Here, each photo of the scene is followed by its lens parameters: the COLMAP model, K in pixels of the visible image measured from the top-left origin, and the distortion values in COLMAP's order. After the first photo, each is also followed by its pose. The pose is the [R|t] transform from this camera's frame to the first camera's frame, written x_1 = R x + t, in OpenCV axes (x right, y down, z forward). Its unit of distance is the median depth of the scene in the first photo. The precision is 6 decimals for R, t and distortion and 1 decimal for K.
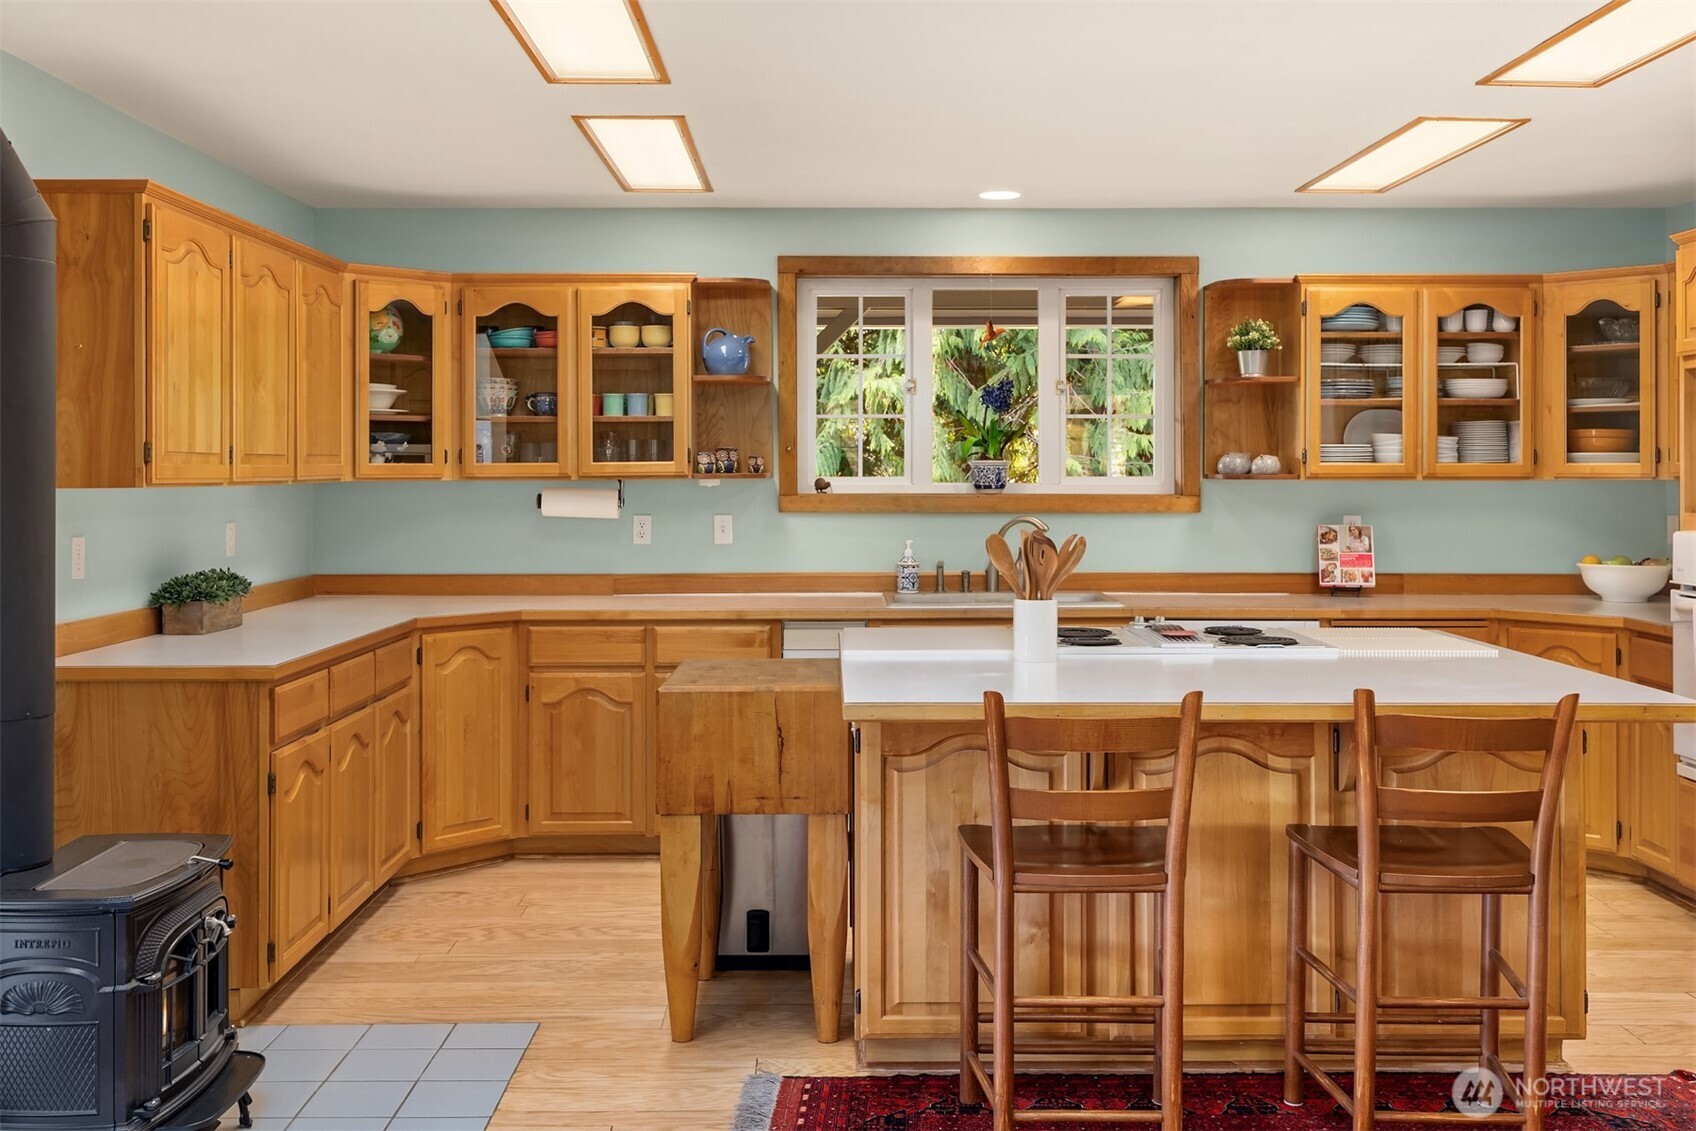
lens RADIAL K [[1525.0, 0, 816.1], [0, 1525.0, 456.6], [0, 0, 1]] dist [0.009863, -0.004713]
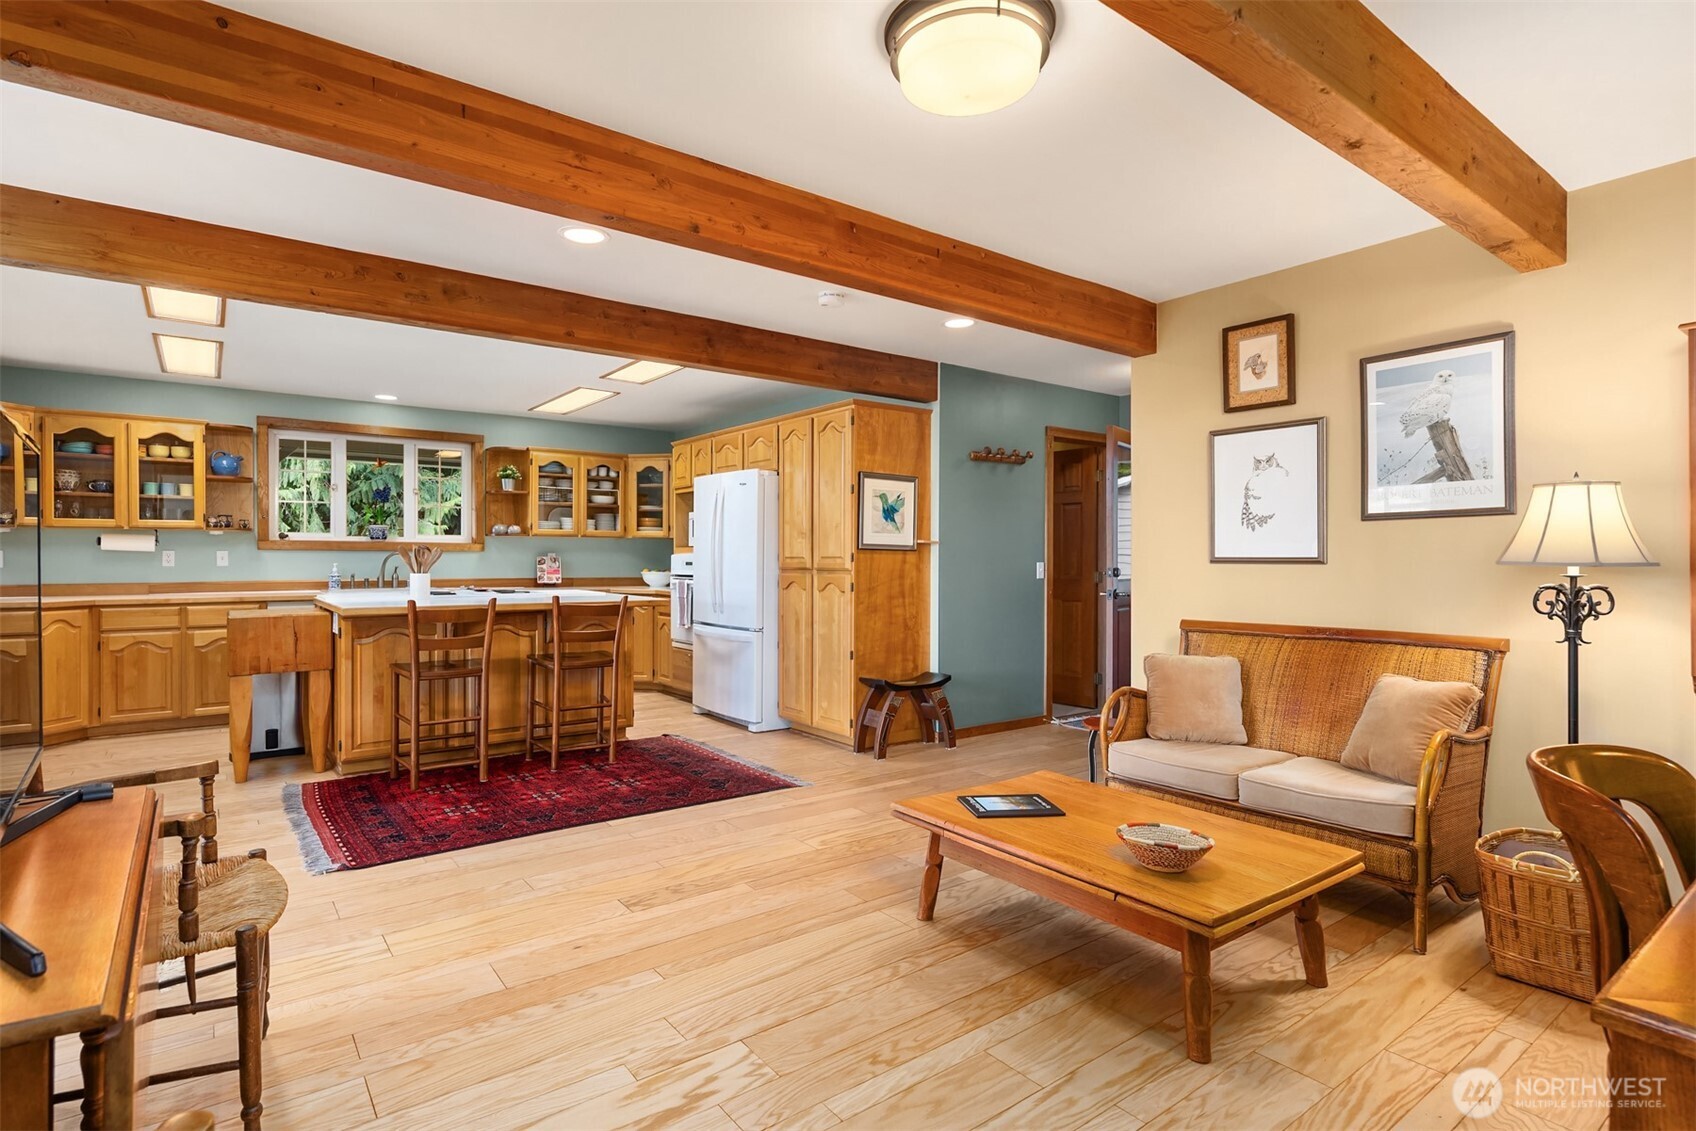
lens RADIAL K [[847.5, 0, 809.0], [0, 847.5, 559.9], [0, 0, 1]] dist [-0.001371, -0.000346]
pose [[0.806141, -0.000326, 0.591724, -0.099778], [-0.005064, 0.999959, 0.007450, 0.040096], [-0.591702, -0.009002, 0.806106, -0.281342]]
